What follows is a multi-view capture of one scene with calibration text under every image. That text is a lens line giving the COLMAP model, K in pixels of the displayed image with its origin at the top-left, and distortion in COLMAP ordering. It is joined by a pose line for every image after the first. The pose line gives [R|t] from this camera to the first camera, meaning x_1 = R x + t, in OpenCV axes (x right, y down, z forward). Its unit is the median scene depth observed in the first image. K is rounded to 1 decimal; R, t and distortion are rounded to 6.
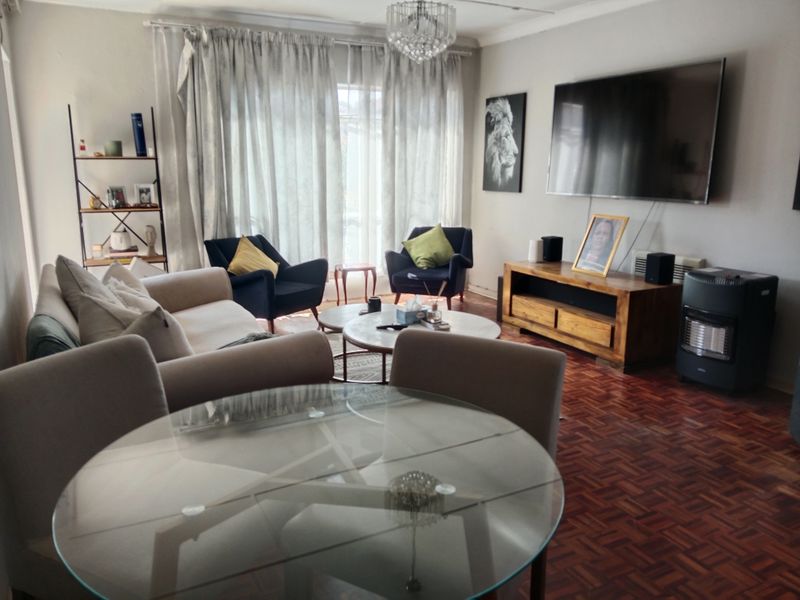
lens RADIAL K [[625.5, 0, 407.5], [0, 625.5, 302.5], [0, 0, 1]] dist [0.028942, -0.071605]
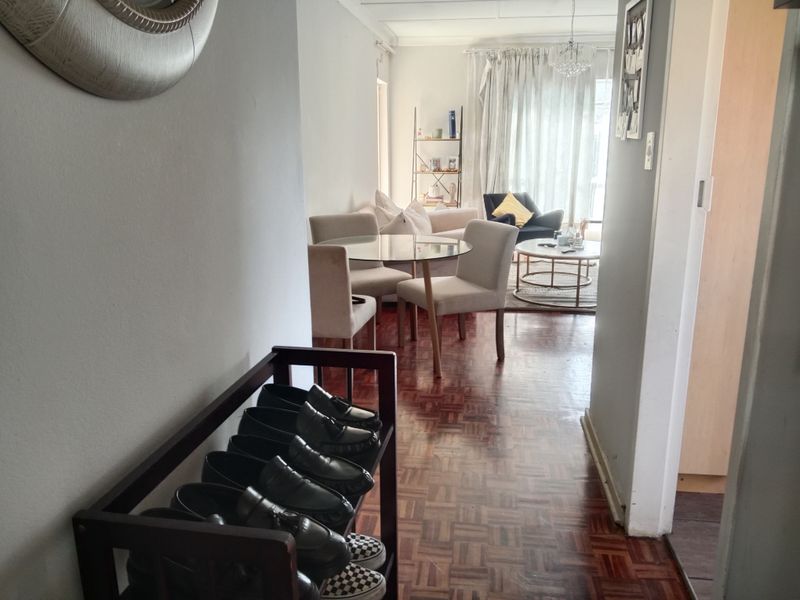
lens RADIAL K [[625.5, 0, 396.1], [0, 625.5, 301.2], [0, 0, 1]] dist [0.028942, -0.071605]
pose [[0.822646, 0.130144, -0.553458, 0.376824], [-0.107735, 0.991495, 0.073012, 0.071053], [0.558253, -0.000436, 0.829671, -0.376230]]
